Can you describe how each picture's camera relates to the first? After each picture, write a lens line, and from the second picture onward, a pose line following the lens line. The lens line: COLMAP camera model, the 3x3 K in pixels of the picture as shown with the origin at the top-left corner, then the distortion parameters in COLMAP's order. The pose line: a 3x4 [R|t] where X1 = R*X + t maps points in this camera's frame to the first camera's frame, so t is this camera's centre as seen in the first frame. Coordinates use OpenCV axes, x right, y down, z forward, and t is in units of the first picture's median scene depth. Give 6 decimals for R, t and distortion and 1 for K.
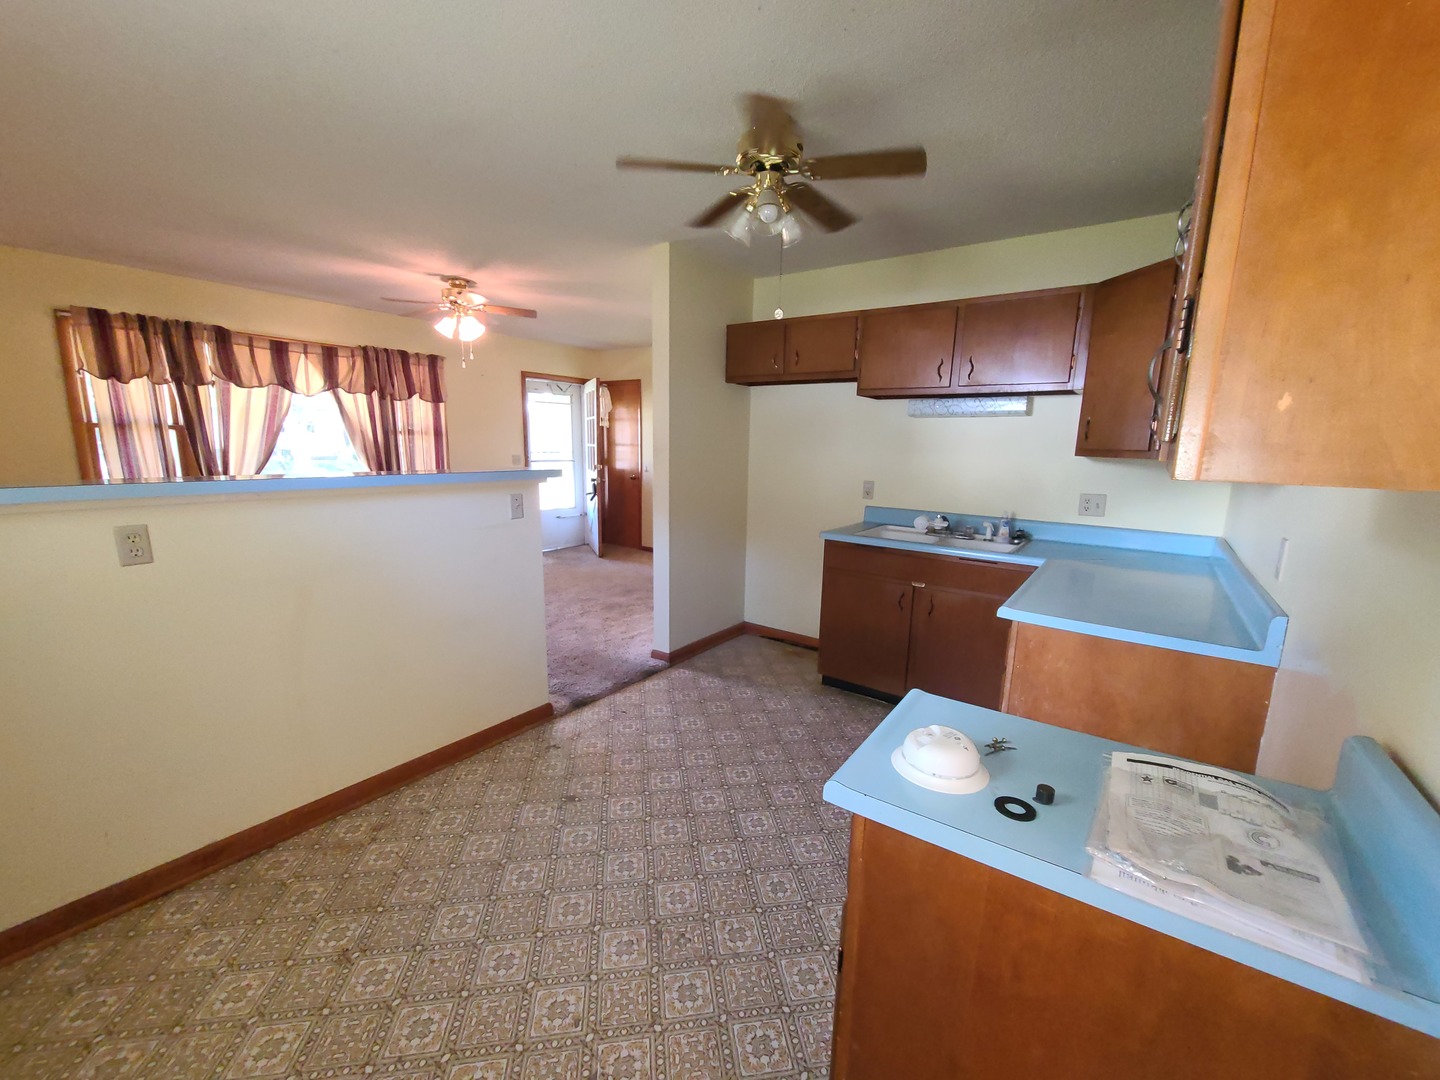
lens RADIAL K [[583.8, 0, 727.7], [0, 583.8, 552.2], [0, 0, 1]] dist [-0.000134, -0.000453]
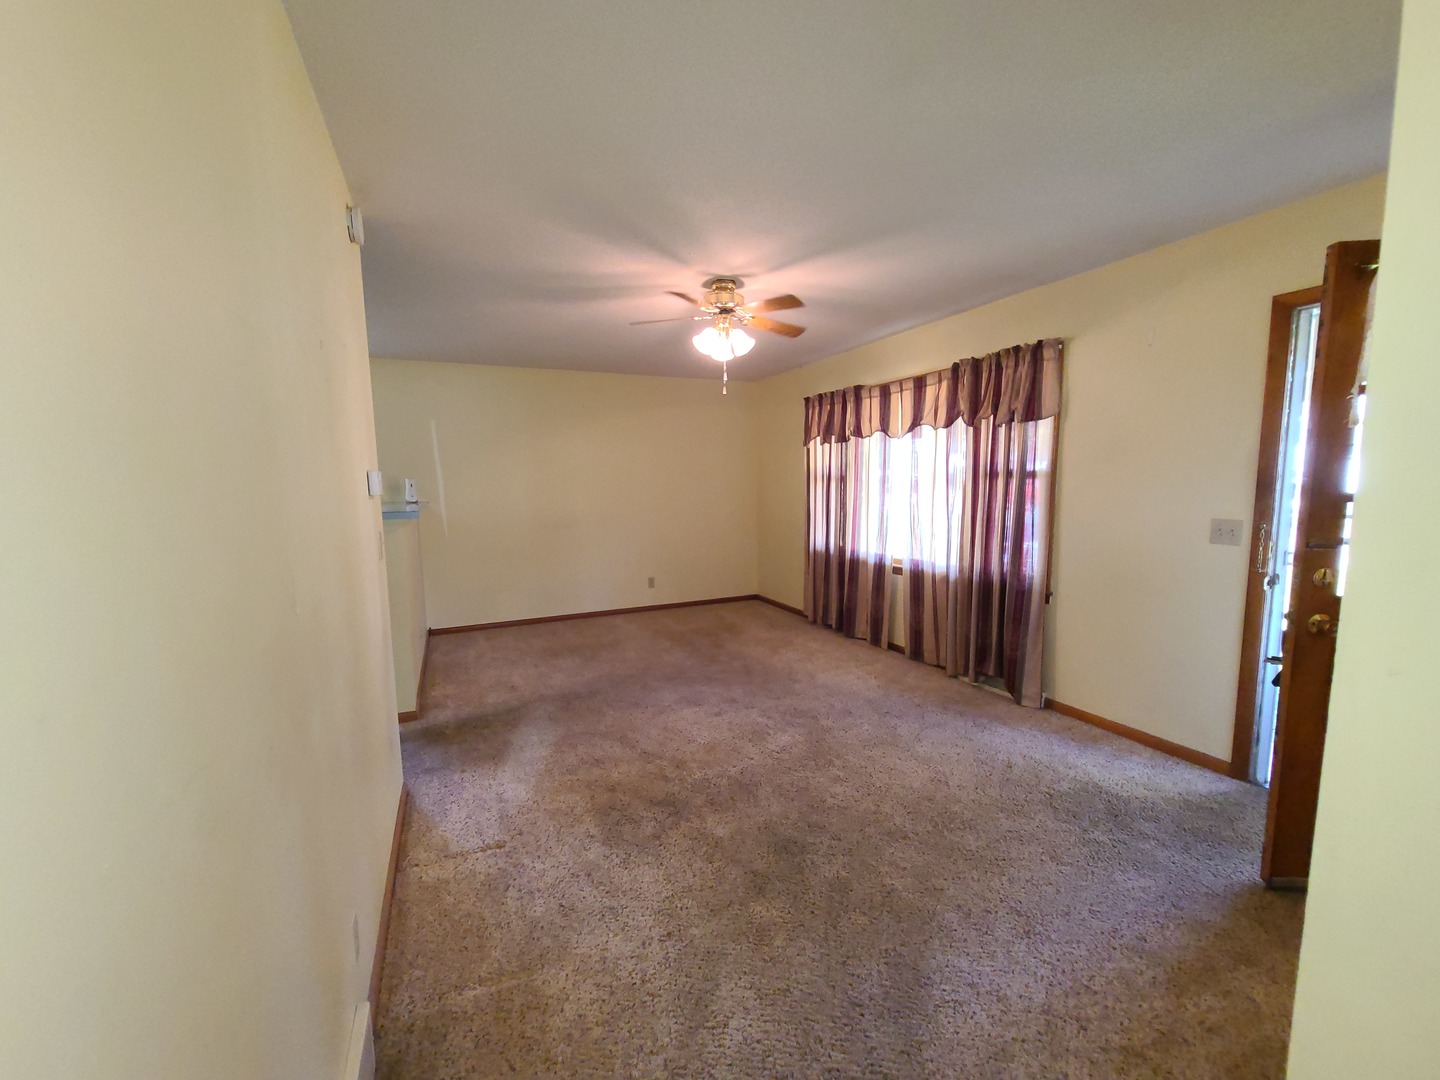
lens RADIAL K [[583.8, 0, 727.7], [0, 583.8, 552.2], [0, 0, 1]] dist [-0.000134, -0.000453]
pose [[-0.490930, 0.096001, -0.865894, 0.189540], [-0.155101, 0.968401, 0.195302, -0.214190], [0.857282, 0.230180, -0.460527, 1.129456]]
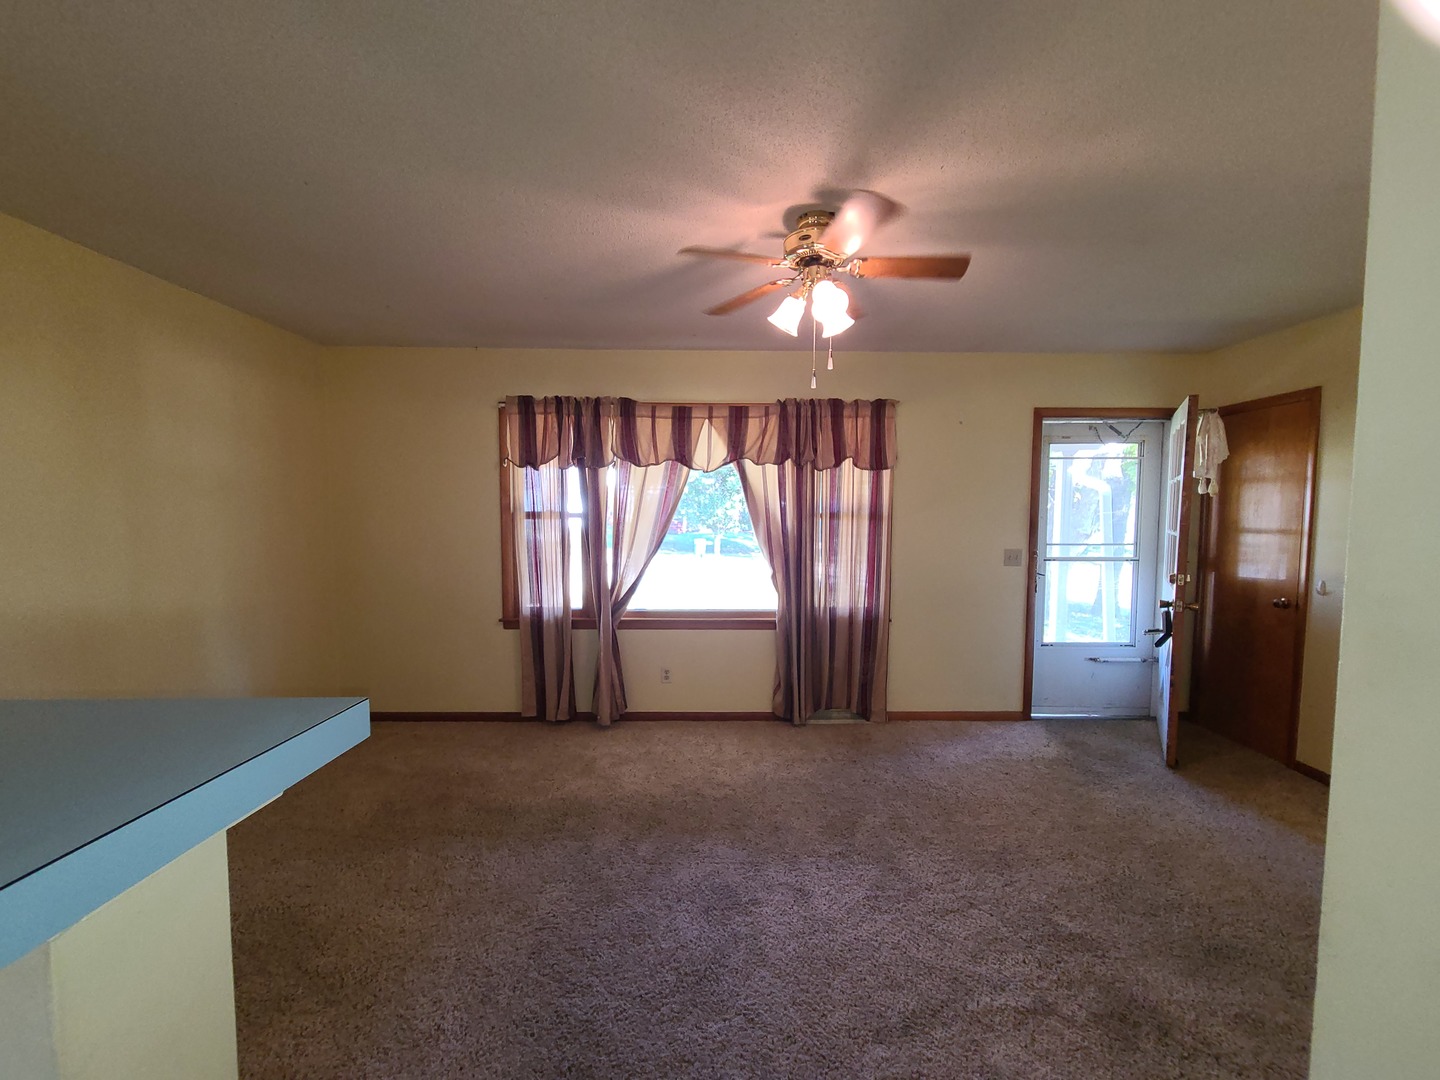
lens RADIAL K [[583.8, 0, 727.7], [0, 583.8, 552.2], [0, 0, 1]] dist [-0.000134, -0.000453]
pose [[0.587637, 0.033599, -0.808427, -0.068961], [-0.141149, 0.988074, -0.061535, -0.109237], [0.796718, 0.150269, 0.585372, 0.537914]]
